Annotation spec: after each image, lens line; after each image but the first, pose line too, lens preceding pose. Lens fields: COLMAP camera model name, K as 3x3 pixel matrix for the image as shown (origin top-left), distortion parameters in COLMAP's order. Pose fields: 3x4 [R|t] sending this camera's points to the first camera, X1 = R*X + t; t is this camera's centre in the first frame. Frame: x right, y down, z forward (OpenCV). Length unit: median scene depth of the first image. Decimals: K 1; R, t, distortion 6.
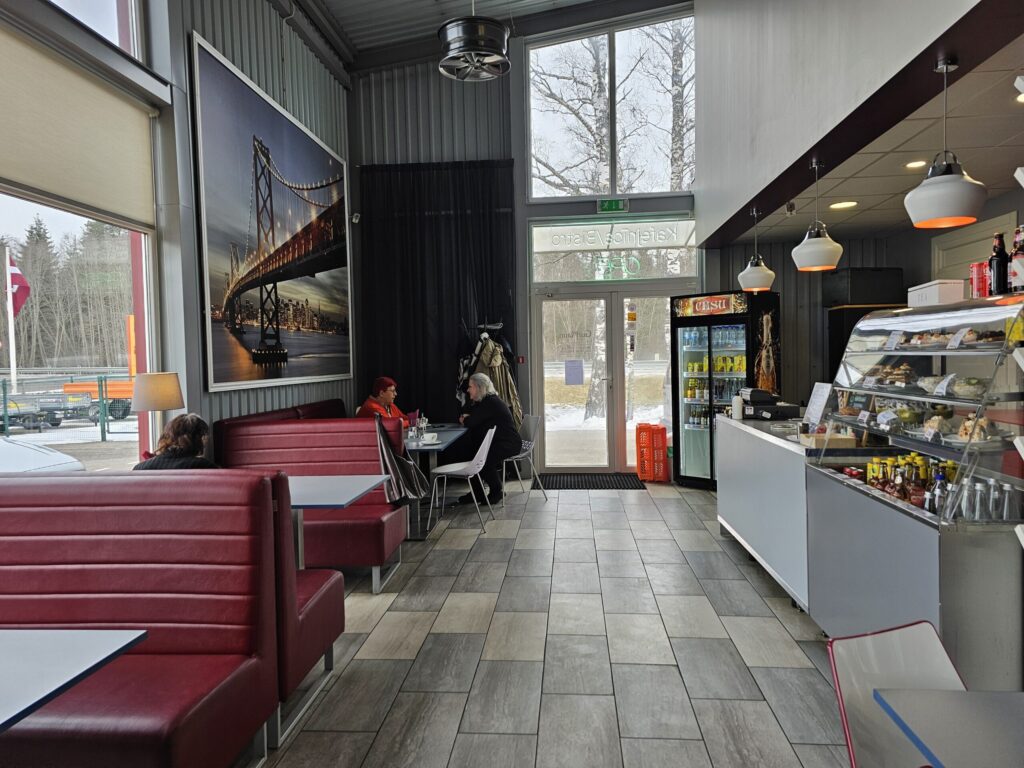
lens RADIAL K [[676.8, 0, 513.0], [0, 676.8, 383.9], [0, 0, 1]] dist [0.015174, 0.006872]
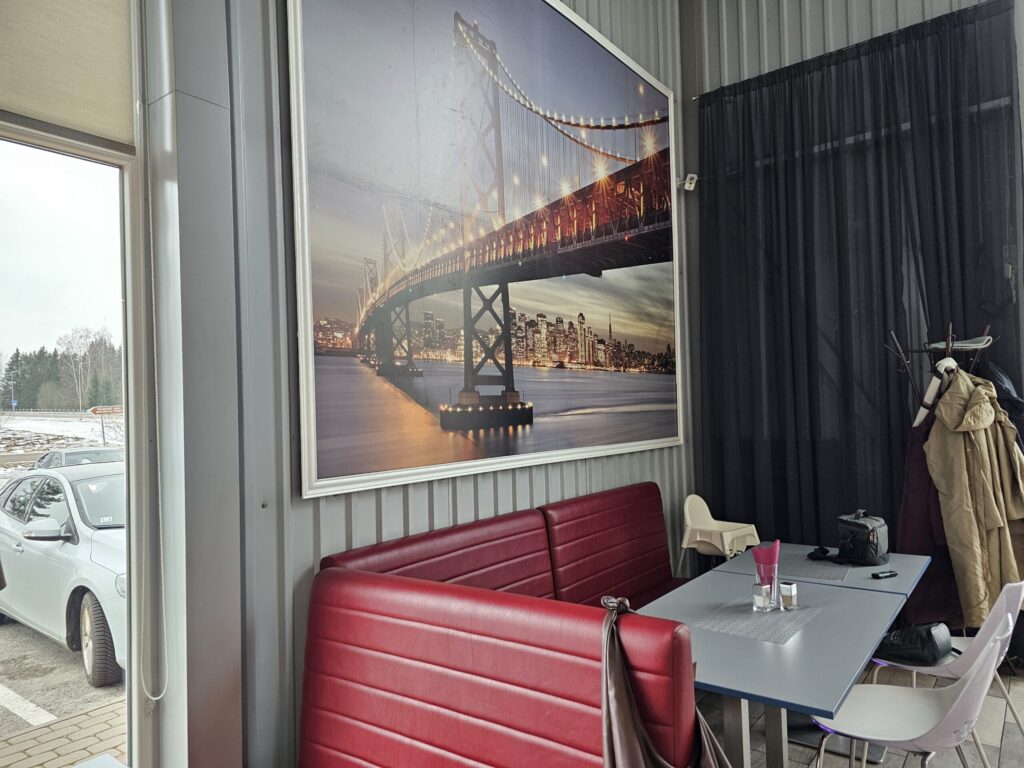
lens RADIAL K [[676.8, 0, 511.3], [0, 676.8, 410.5], [0, 0, 1]] dist [0.015174, 0.006872]
pose [[0.837403, -0.006860, -0.546543, -0.039301], [-0.006036, 0.999744, -0.021797, -0.028684], [0.546553, 0.021552, 0.837147, 0.469149]]
